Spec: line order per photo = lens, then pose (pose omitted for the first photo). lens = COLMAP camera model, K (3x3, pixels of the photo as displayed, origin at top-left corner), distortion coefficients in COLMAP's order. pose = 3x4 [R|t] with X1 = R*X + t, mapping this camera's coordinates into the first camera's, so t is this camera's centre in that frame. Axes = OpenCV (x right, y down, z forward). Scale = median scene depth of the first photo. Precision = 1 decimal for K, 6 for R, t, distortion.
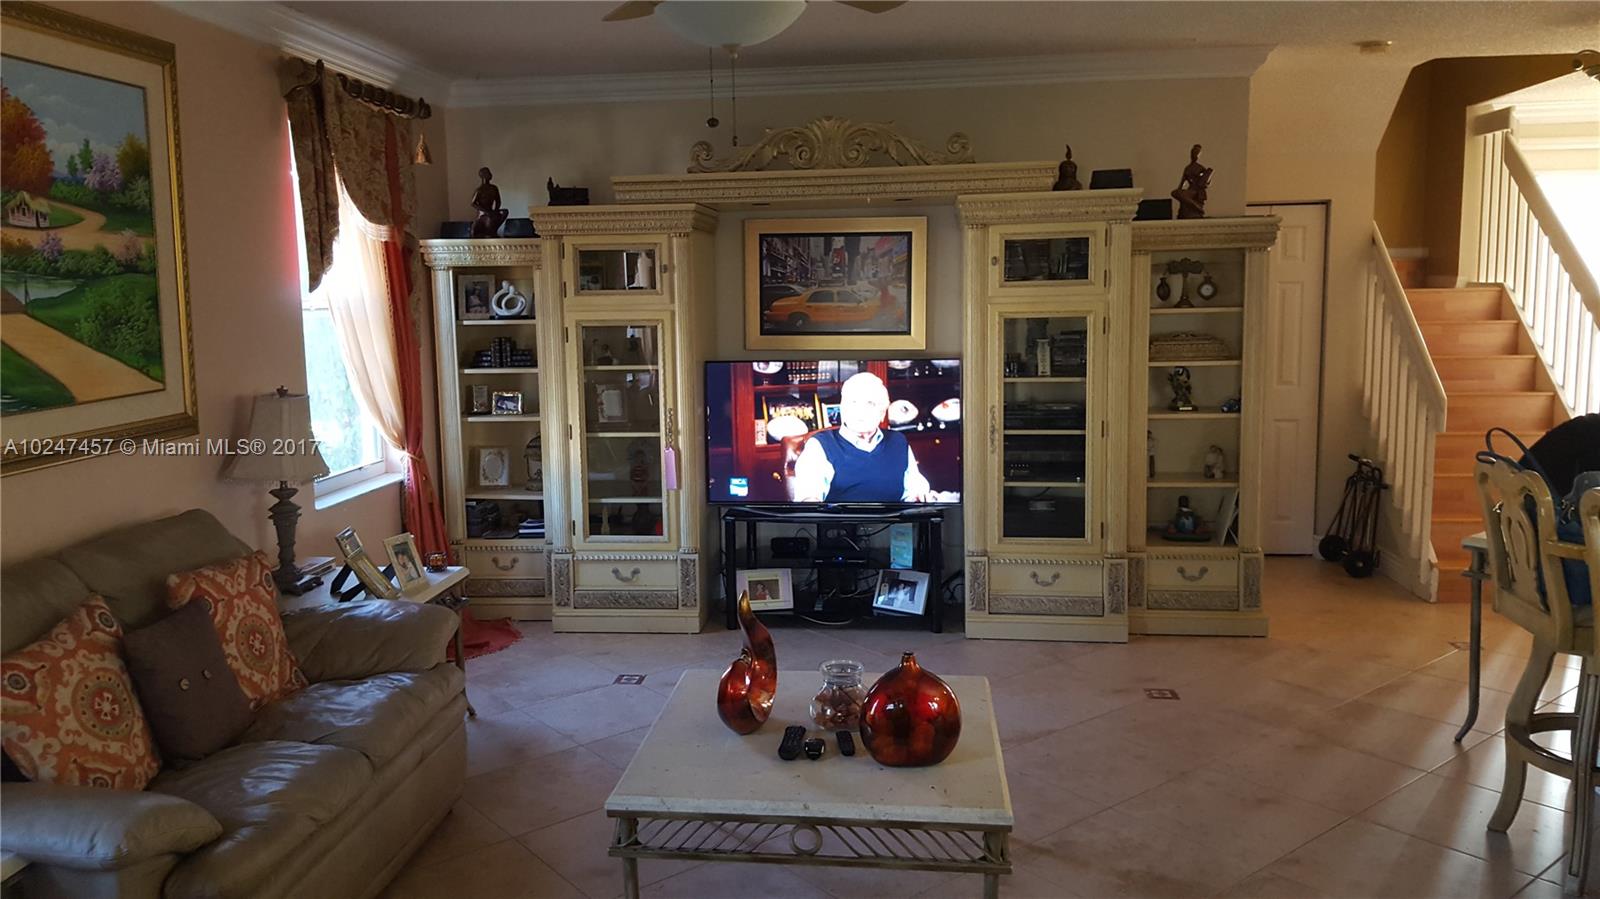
lens RADIAL K [[1219.1, 0, 770.1], [0, 1219.1, 436.0], [0, 0, 1]] dist [0.135839, -0.240118]
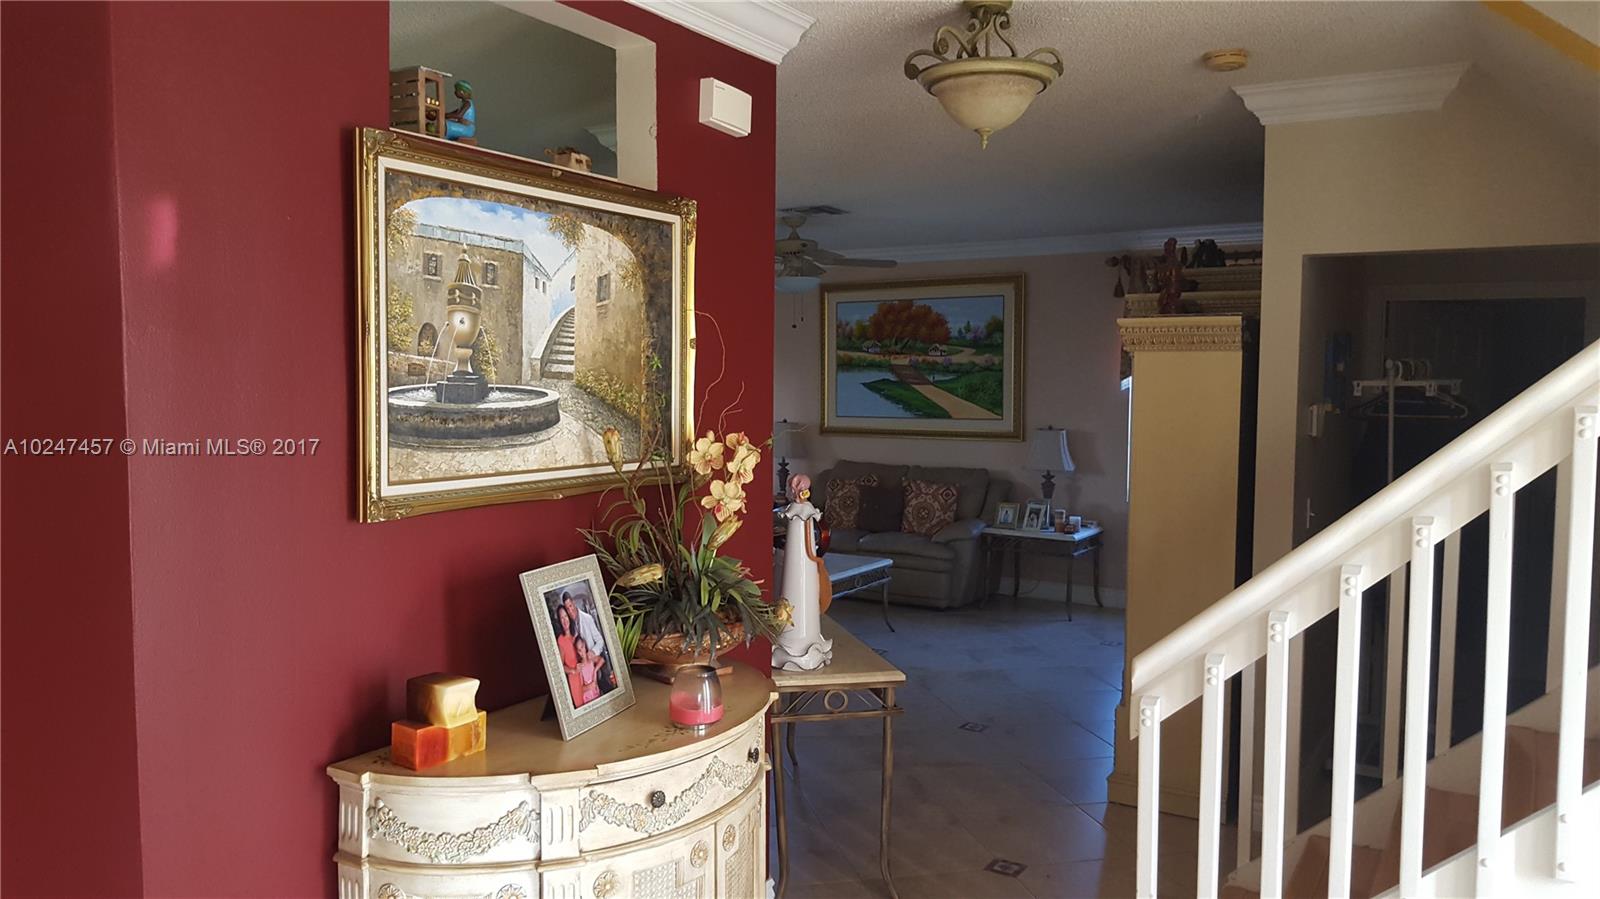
lens RADIAL K [[1219.1, 0, 770.1], [0, 1219.1, 436.0], [0, 0, 1]] dist [0.135839, -0.240118]
pose [[-0.447047, 0.057419, -0.892666, 2.004710], [-0.108992, 0.987006, 0.118071, -0.259670], [0.887846, 0.150077, -0.434980, 1.801611]]
